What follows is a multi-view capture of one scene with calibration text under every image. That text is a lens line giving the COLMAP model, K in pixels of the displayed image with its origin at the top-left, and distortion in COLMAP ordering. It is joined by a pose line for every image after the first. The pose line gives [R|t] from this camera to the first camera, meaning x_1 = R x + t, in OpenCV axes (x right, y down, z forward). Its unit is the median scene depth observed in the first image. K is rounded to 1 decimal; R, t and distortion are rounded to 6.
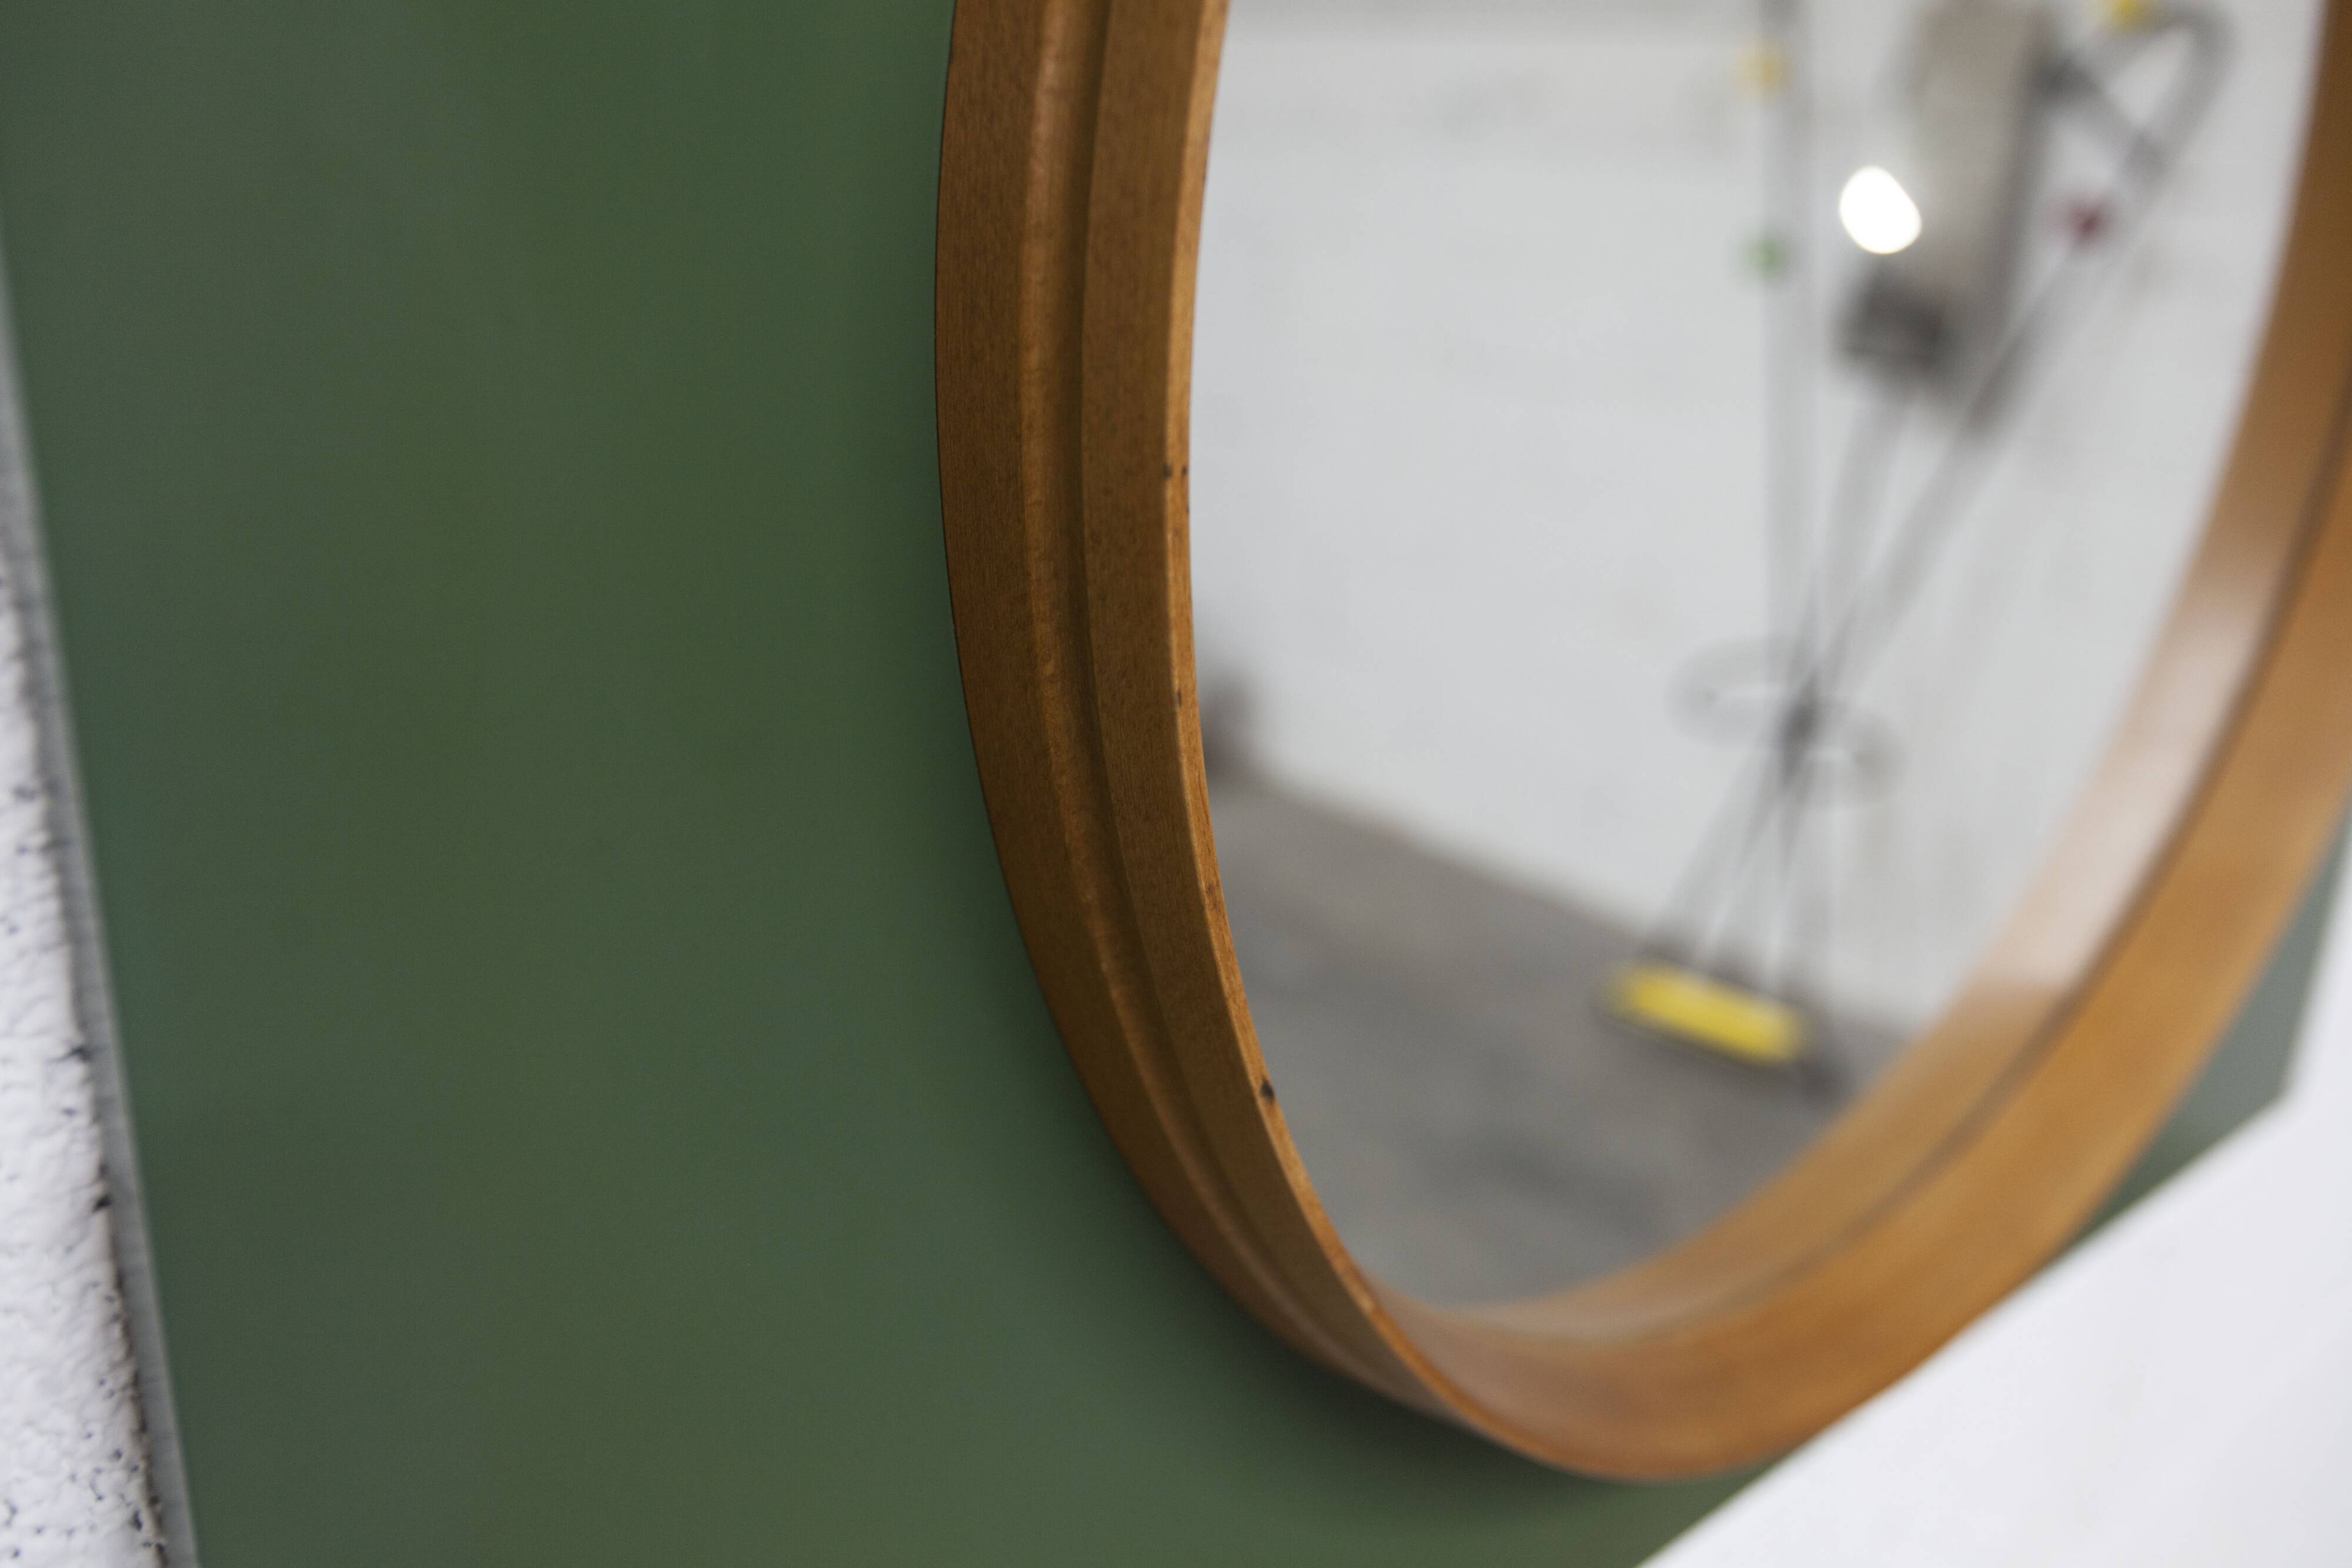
lens RADIAL K [[1813.9, 0, 1034.3], [0, 1813.9, 784.2], [0, 0, 1]] dist [0.001519, 0.005083]
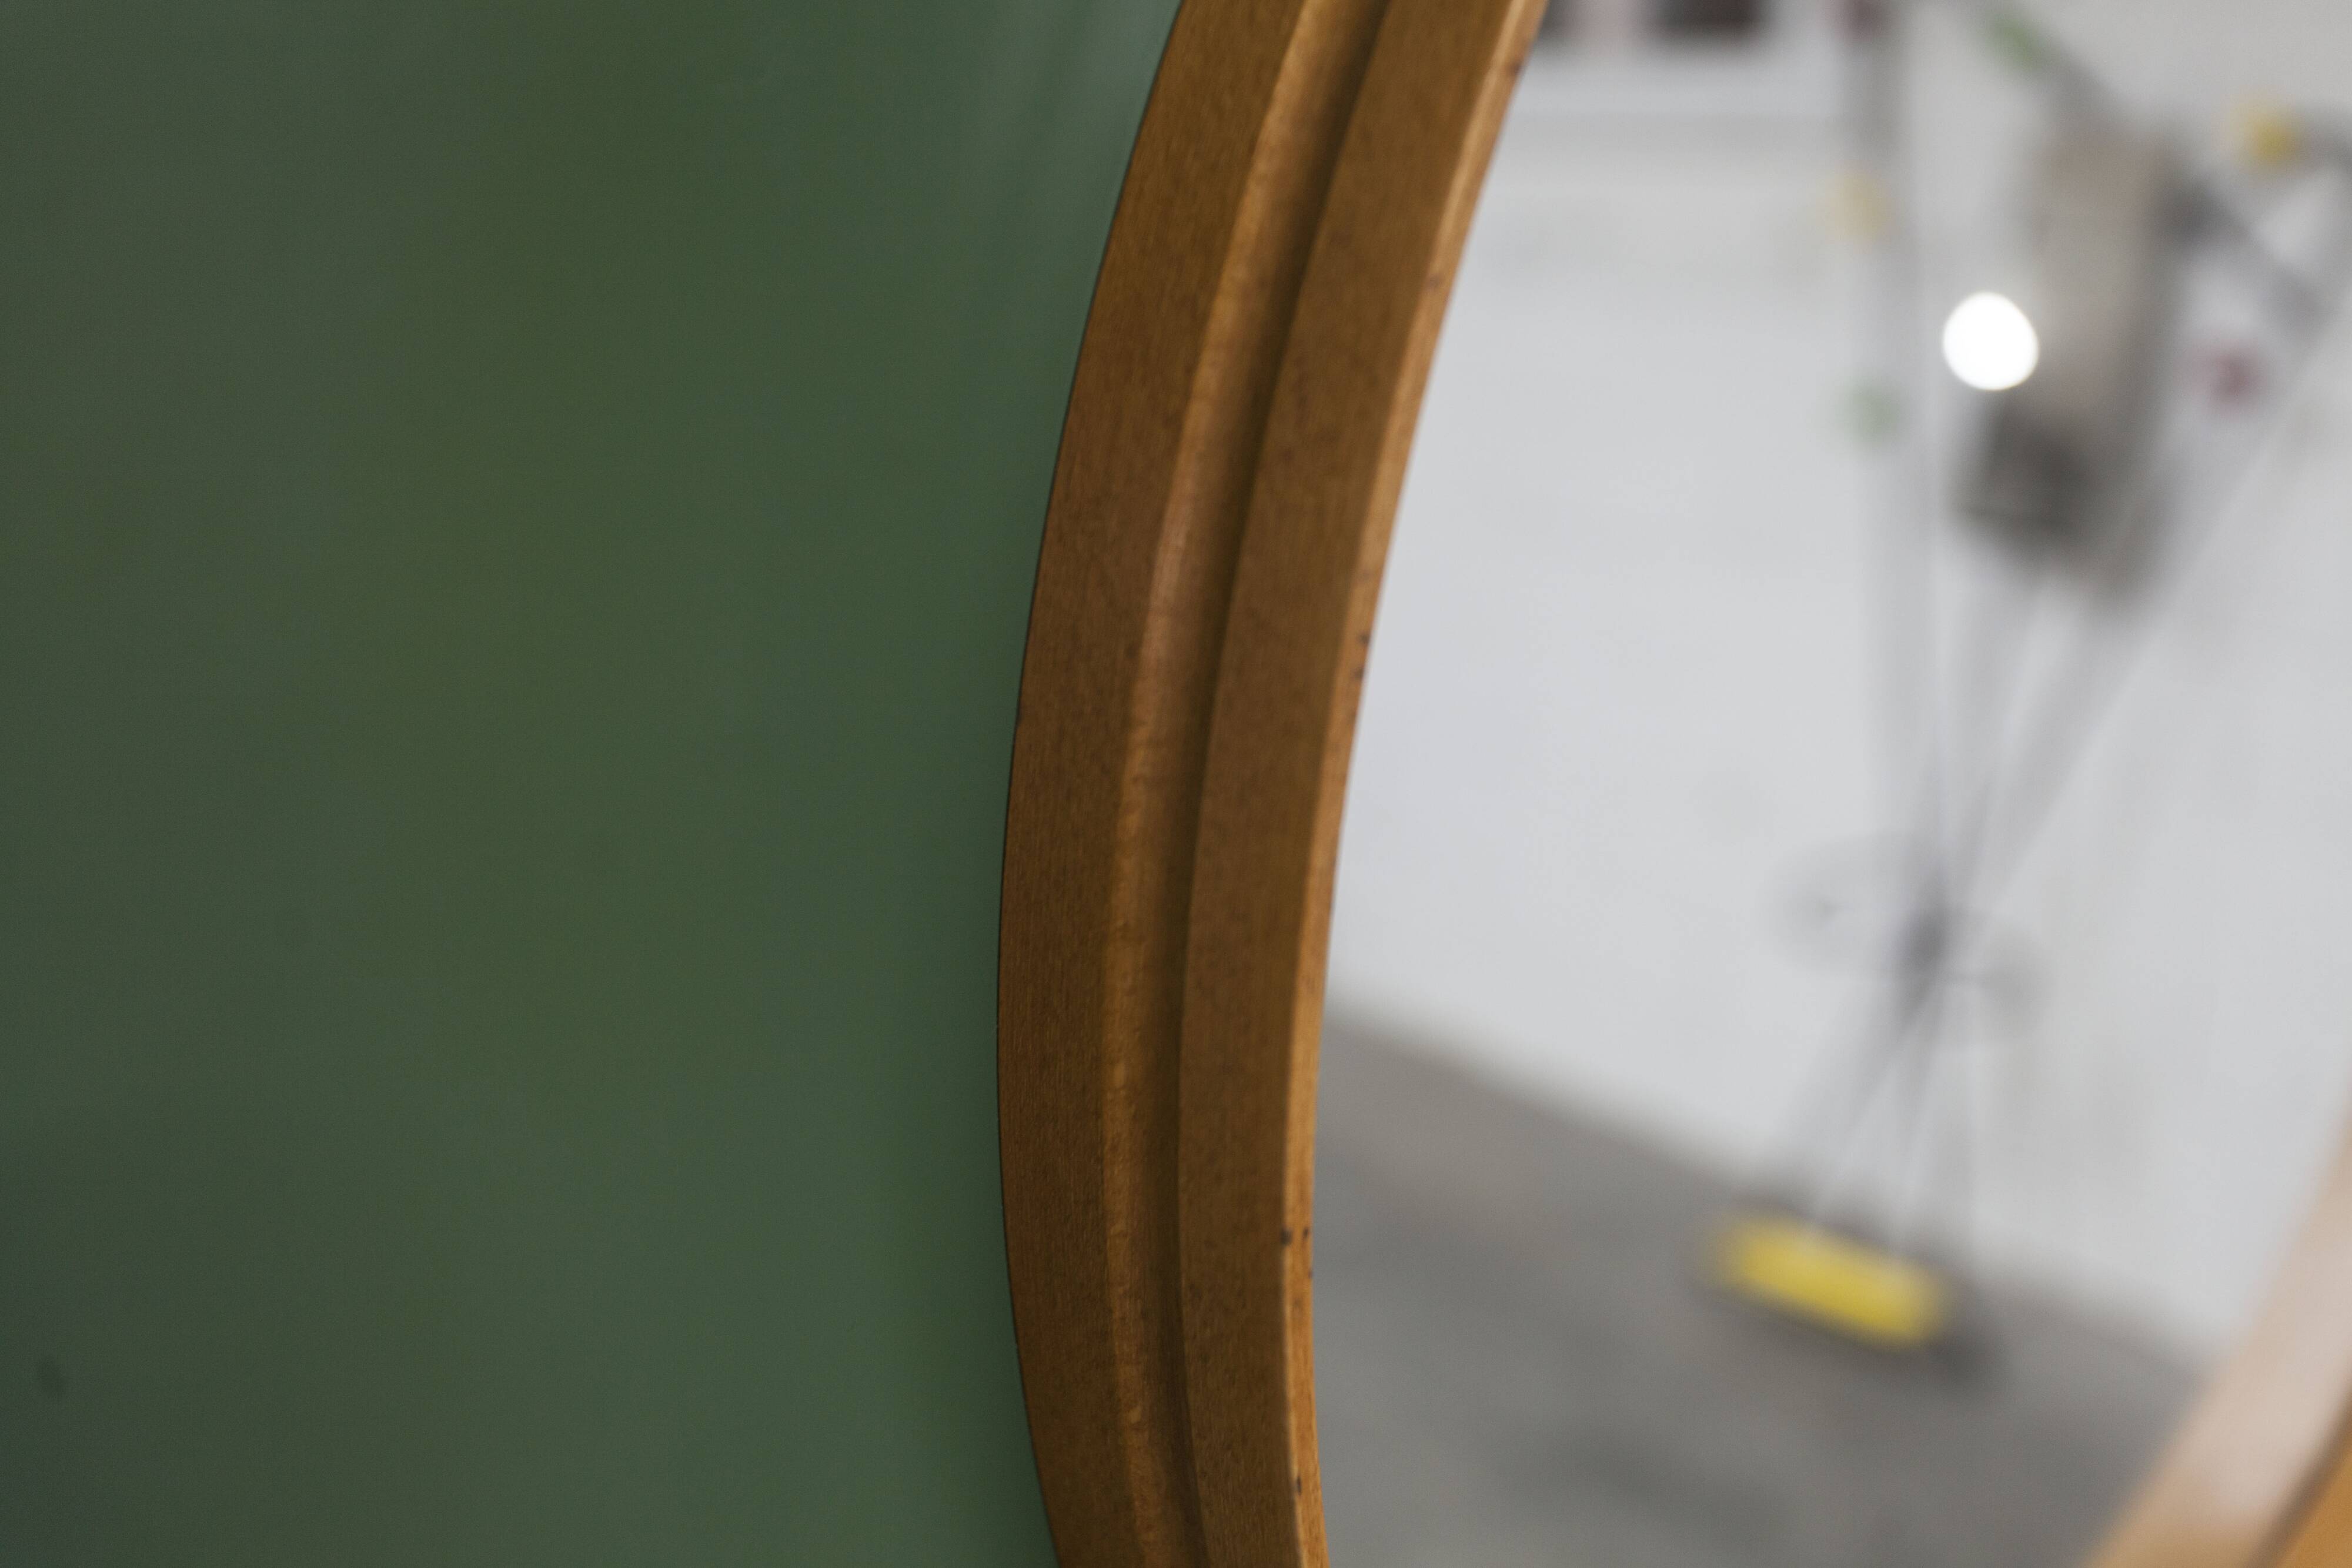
lens RADIAL K [[2061.5, 0, 1019.8], [0, 2061.5, 751.2], [0, 0, 1]] dist [-0.001113, 0.004415]
pose [[0.999989, -0.003244, -0.003300, -0.042034], [0.003014, 0.997713, -0.067531, -0.318353], [0.003511, 0.067521, 0.997712, 0.050210]]
